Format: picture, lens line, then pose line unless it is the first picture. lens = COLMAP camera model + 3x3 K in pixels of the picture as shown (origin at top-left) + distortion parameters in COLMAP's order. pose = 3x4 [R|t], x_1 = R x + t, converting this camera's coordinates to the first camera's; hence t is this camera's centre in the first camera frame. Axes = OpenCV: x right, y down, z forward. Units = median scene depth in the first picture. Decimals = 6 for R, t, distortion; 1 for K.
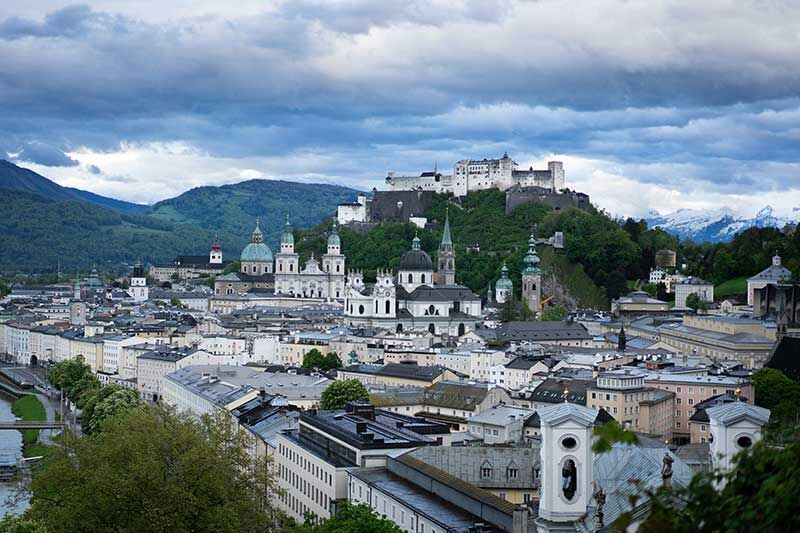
lens RADIAL K [[1334.1, 0, 400.0], [0, 1334.1, 266.5], [0, 0, 1]] dist [-0.023537, 0.025518]
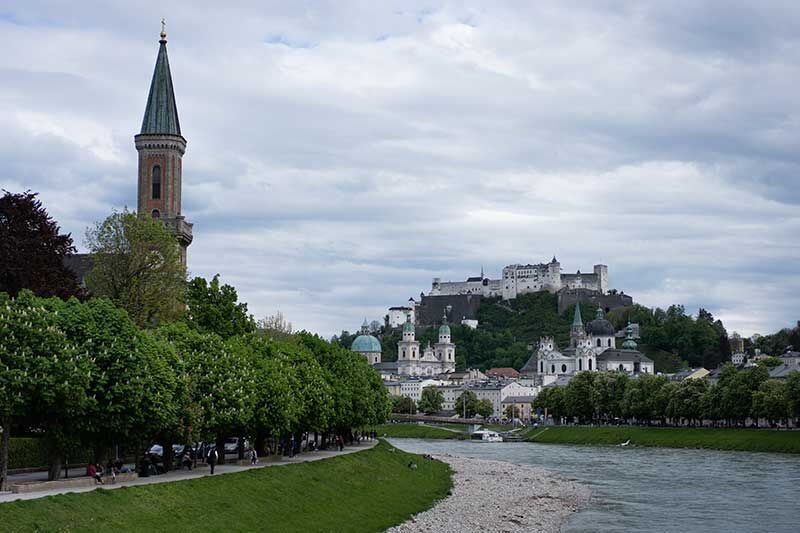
lens RADIAL K [[1483.7, 0, 400.0], [0, 1483.7, 266.5], [0, 0, 1]] dist [-0.050001, -0.016603]
pose [[0.993804, -0.003939, 0.111075, -0.176150], [0.015389, 0.994623, -0.102413, 0.041488], [-0.110075, 0.103488, 0.988521, -0.154344]]
